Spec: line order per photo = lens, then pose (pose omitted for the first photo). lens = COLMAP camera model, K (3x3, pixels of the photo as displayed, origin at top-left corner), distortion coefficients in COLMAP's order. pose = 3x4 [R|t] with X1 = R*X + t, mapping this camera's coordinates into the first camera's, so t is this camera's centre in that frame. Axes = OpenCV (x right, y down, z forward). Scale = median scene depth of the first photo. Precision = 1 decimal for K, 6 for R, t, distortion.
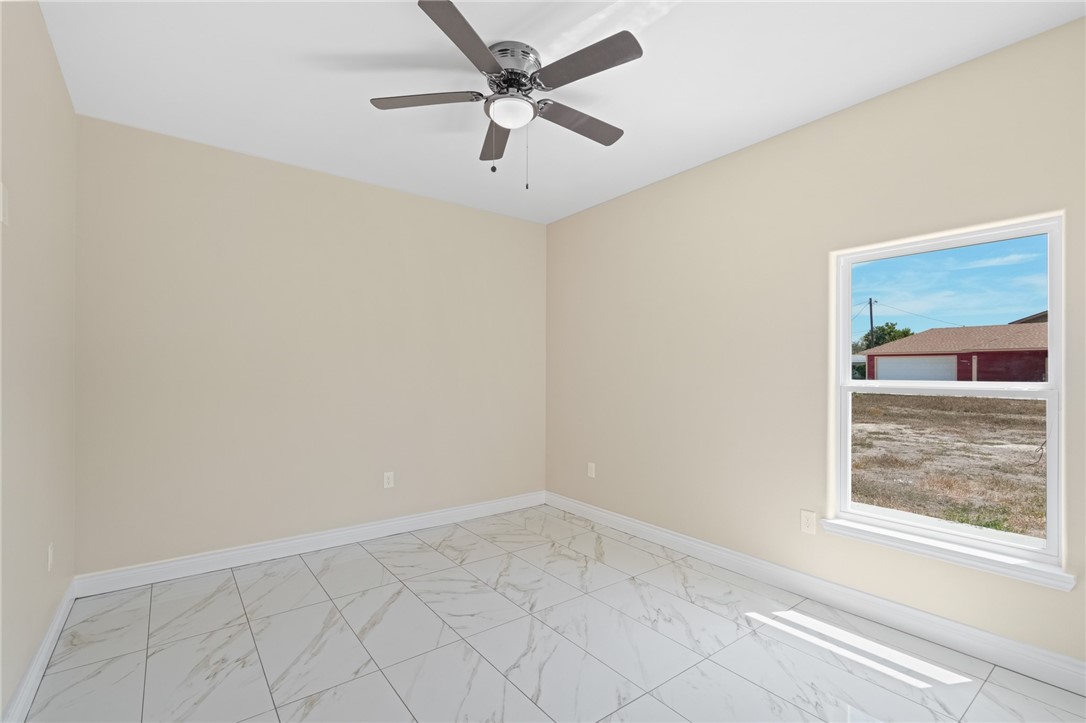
lens RADIAL K [[481.2, 0, 540.0], [0, 481.2, 370.1], [0, 0, 1]] dist [0.000672, 0.000408]
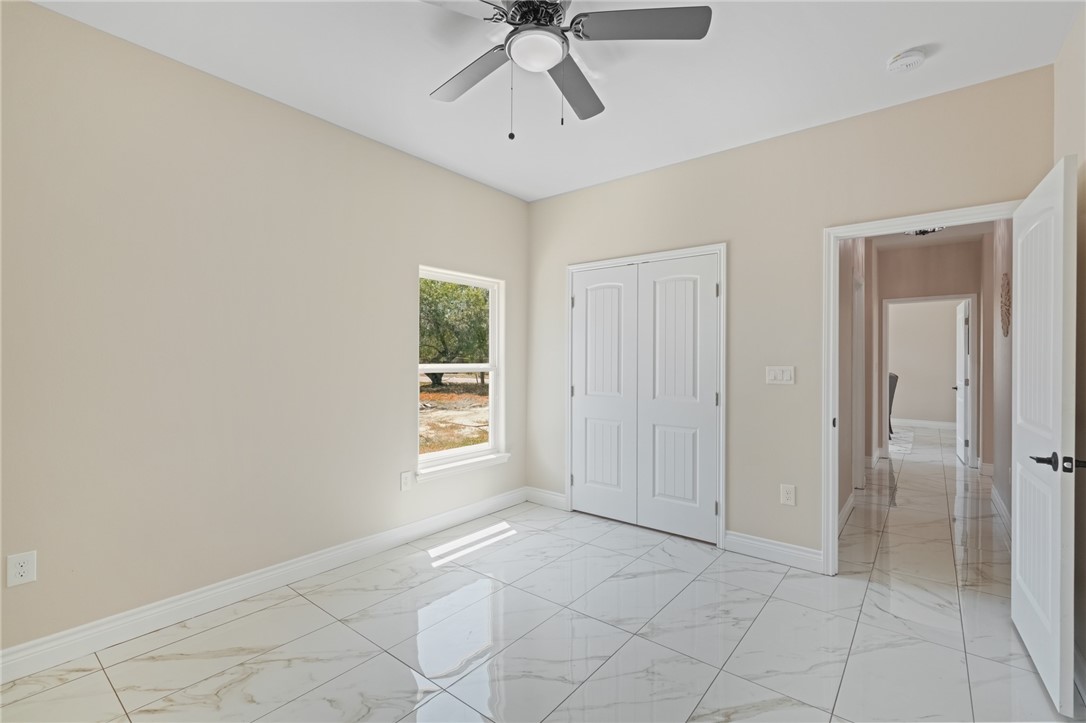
lens RADIAL K [[481.2, 0, 548.1], [0, 481.2, 354.0], [0, 0, 1]] dist [0.000672, 0.000408]
pose [[-0.237957, 0.003030, 0.971271, -0.764908], [-0.008281, 0.999952, -0.005148, -0.000461], [-0.971240, -0.009268, -0.237921, 1.019748]]
